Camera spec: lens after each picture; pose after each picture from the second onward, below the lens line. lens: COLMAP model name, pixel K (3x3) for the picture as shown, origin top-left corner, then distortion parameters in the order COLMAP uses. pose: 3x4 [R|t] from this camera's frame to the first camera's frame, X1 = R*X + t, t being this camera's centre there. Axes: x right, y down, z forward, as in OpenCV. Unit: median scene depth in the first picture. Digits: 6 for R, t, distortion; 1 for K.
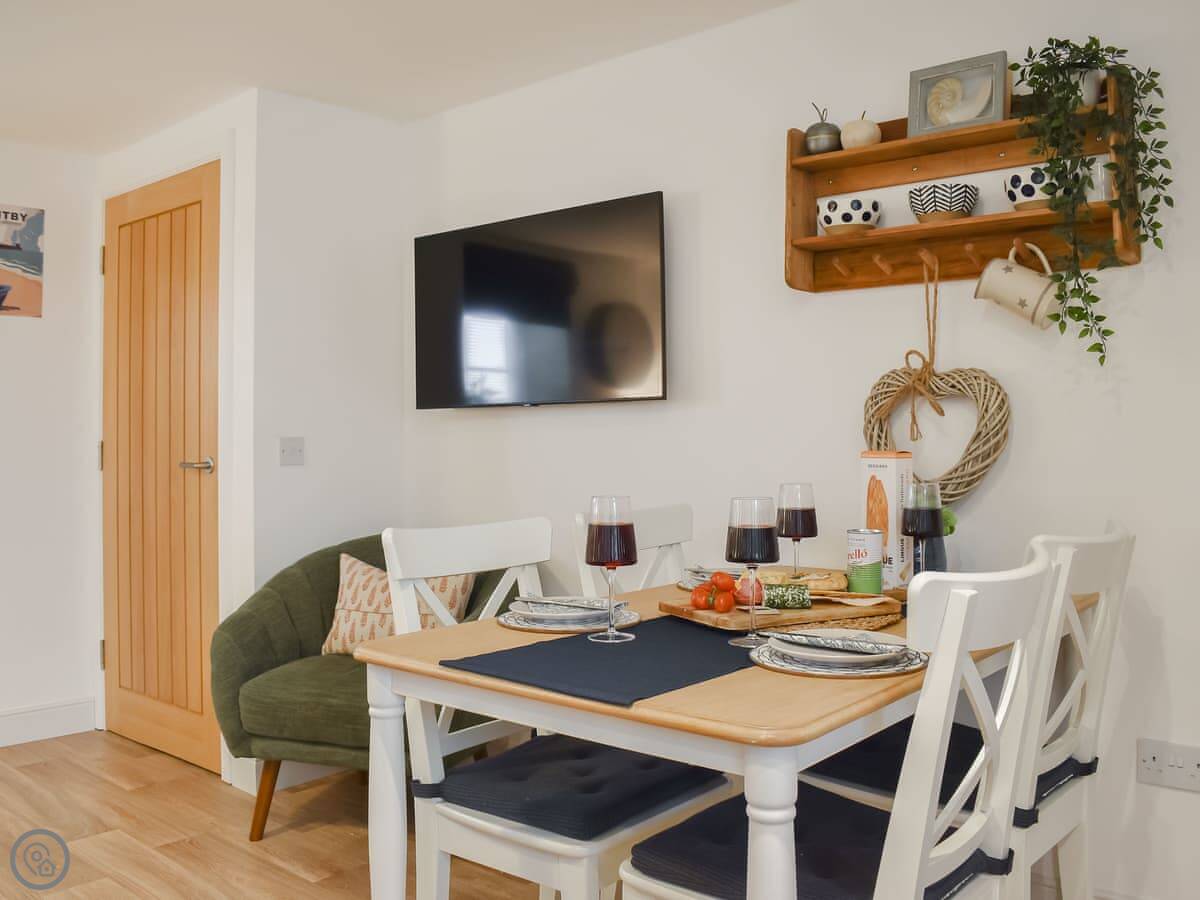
lens RADIAL K [[1075.5, 0, 553.0], [0, 1075.5, 448.4], [0, 0, 1]] dist [-0.103787, 0.015943]
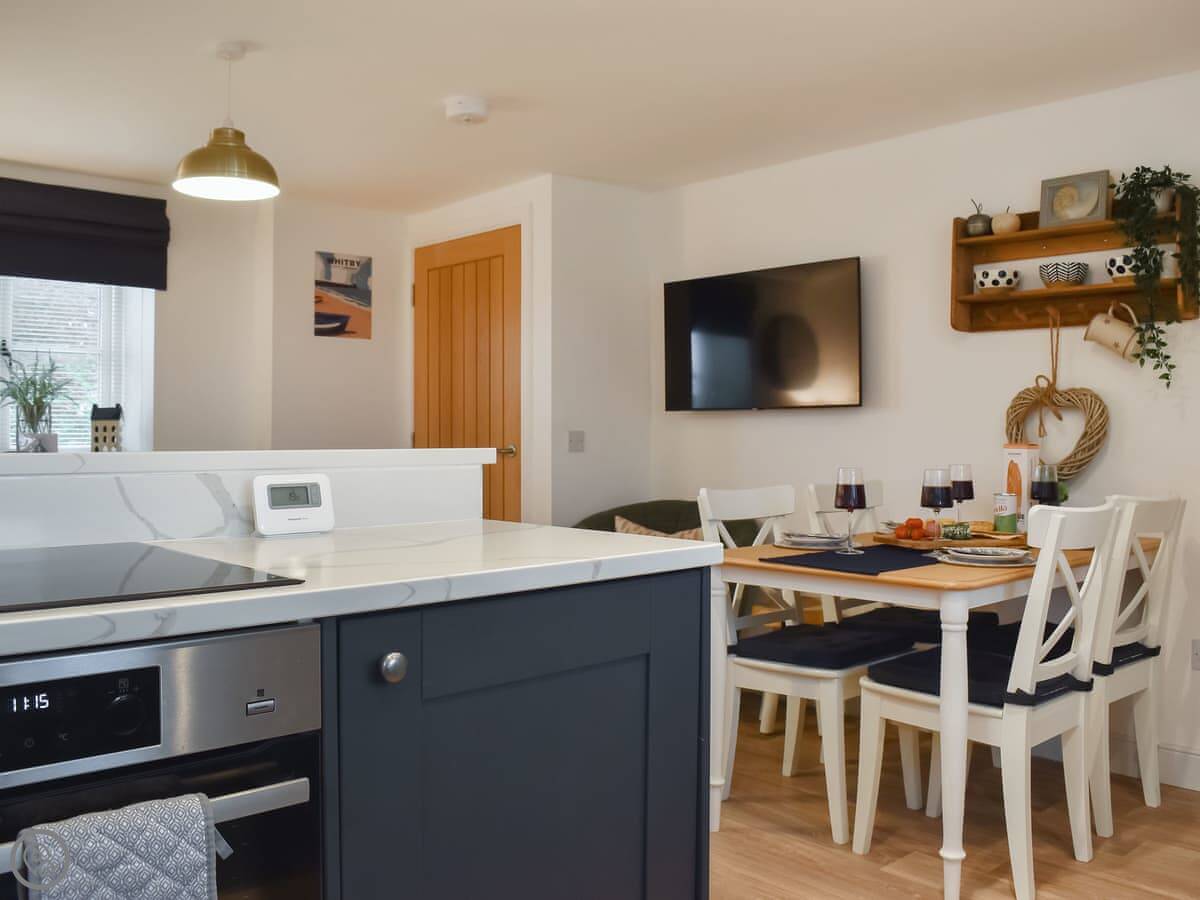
lens RADIAL K [[1075.5, 0, 553.0], [0, 1075.5, 448.4], [0, 0, 1]] dist [-0.103787, 0.015943]
pose [[0.992452, 0.010413, -0.122194, -0.156903], [-0.009916, 0.999940, 0.004677, 0.008315], [0.122236, -0.003430, 0.992495, -0.545007]]
